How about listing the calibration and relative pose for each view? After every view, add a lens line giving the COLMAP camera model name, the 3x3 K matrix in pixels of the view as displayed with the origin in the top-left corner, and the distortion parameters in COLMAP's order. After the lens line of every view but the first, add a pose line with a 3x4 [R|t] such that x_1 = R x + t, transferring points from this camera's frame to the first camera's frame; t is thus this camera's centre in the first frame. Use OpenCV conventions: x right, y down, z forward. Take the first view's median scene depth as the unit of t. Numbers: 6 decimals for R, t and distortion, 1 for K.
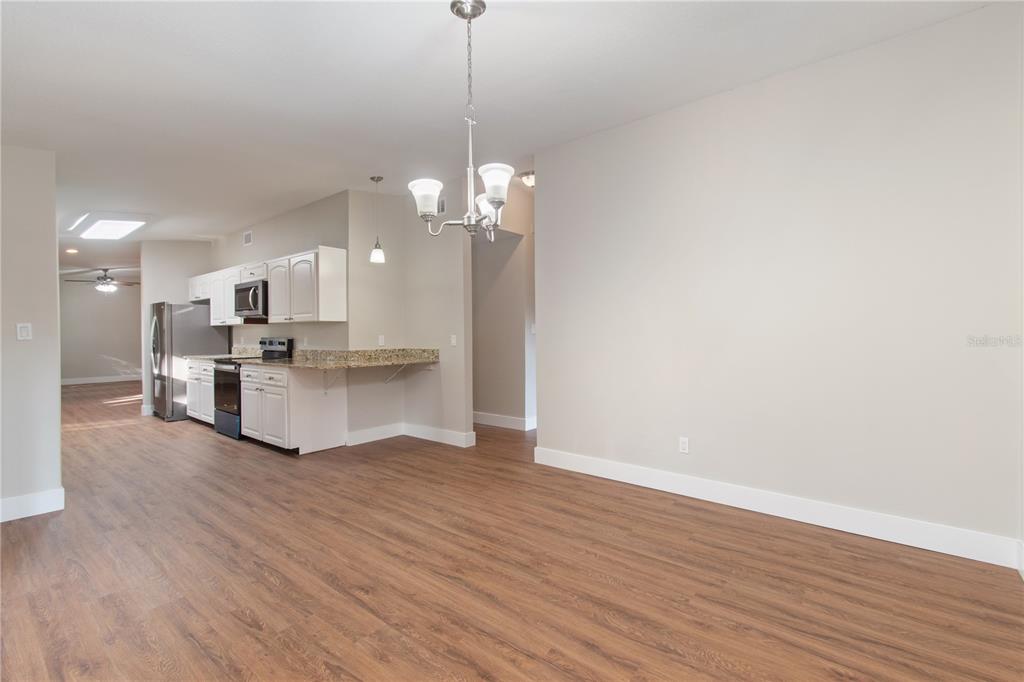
lens RADIAL K [[448.1, 0, 512.0], [0, 448.1, 341.0], [0, 0, 1]] dist [0.016644, 0.000135]
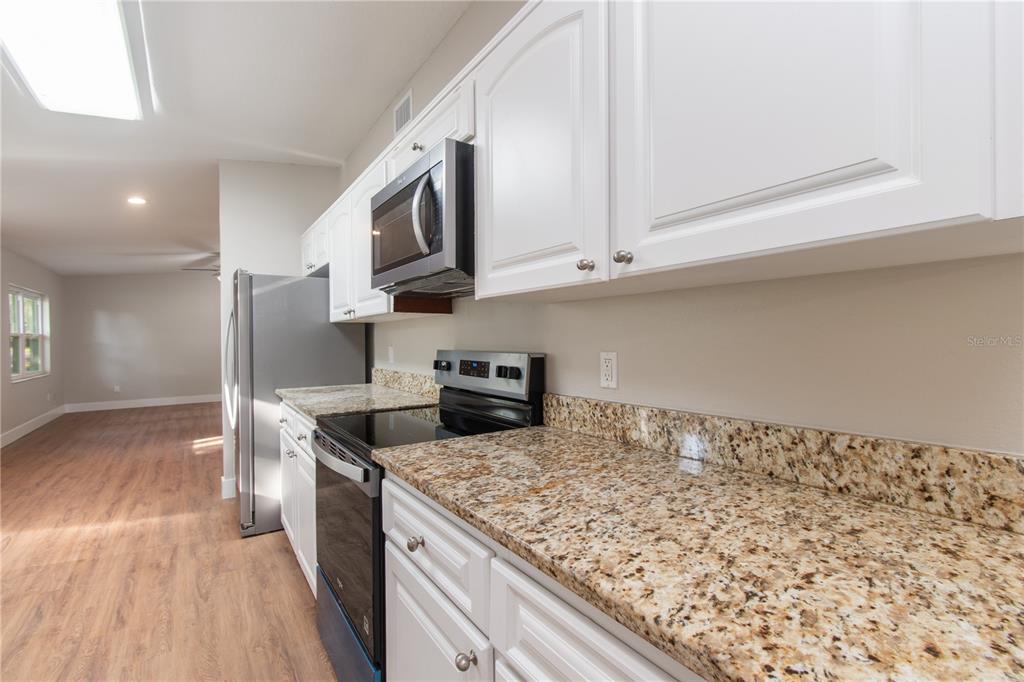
lens RADIAL K [[462.8, 0, 522.5], [0, 462.8, 341.5], [0, 0, 1]] dist [0.000920, 0.000205]
pose [[0.964725, -0.005443, -0.263202, -0.397682], [0.003508, 0.999963, -0.007823, -0.011452], [0.263235, 0.006623, 0.964709, 0.667471]]
